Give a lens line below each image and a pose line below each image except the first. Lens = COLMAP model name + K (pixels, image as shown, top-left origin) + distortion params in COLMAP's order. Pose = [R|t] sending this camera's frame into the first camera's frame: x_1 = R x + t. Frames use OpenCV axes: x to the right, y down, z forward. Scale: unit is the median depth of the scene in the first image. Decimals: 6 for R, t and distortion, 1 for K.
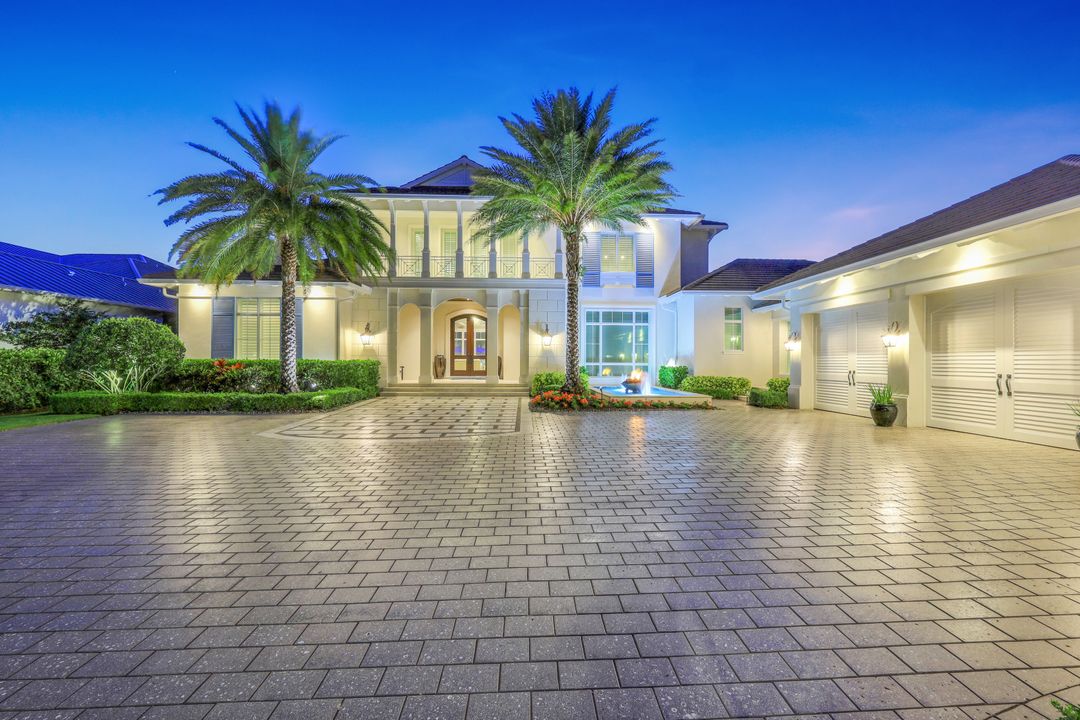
lens RADIAL K [[439.8, 0, 540.6], [0, 439.8, 357.2], [0, 0, 1]] dist [-0.000213, -0.000129]
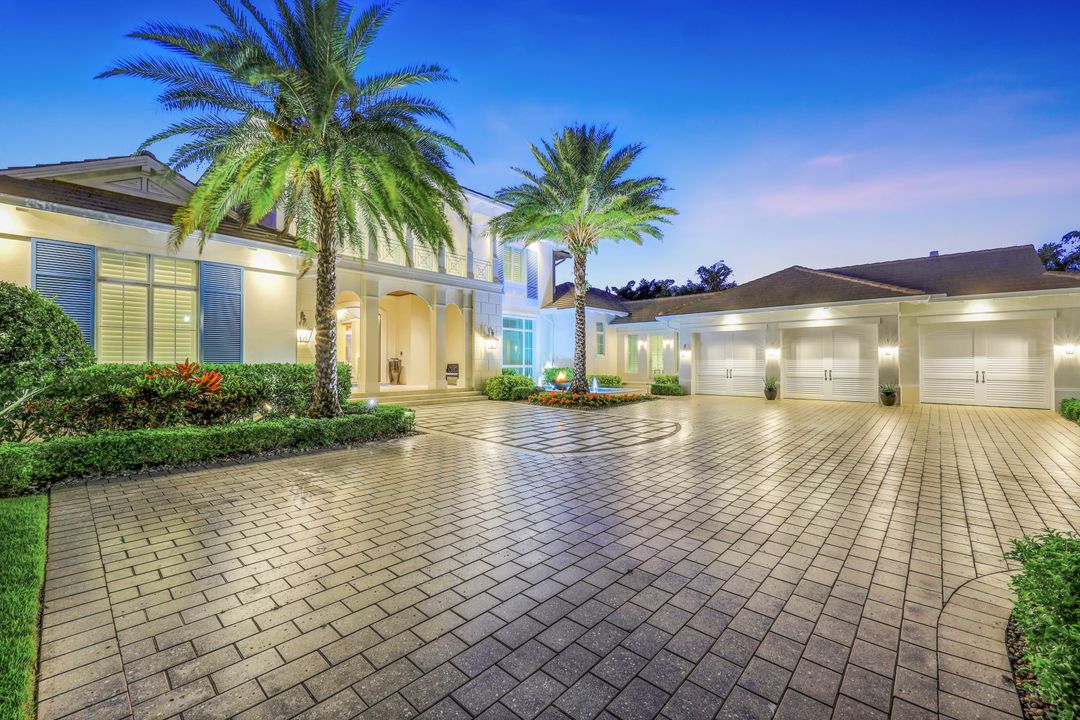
lens RADIAL K [[439.8, 0, 536.4], [0, 439.8, 360.9], [0, 0, 1]] dist [-0.000213, -0.000129]
pose [[0.698020, 0.000693, 0.716078, -0.792331], [-0.004958, 0.999980, 0.003866, -0.003689], [-0.716061, -0.006249, 0.698010, 0.283551]]
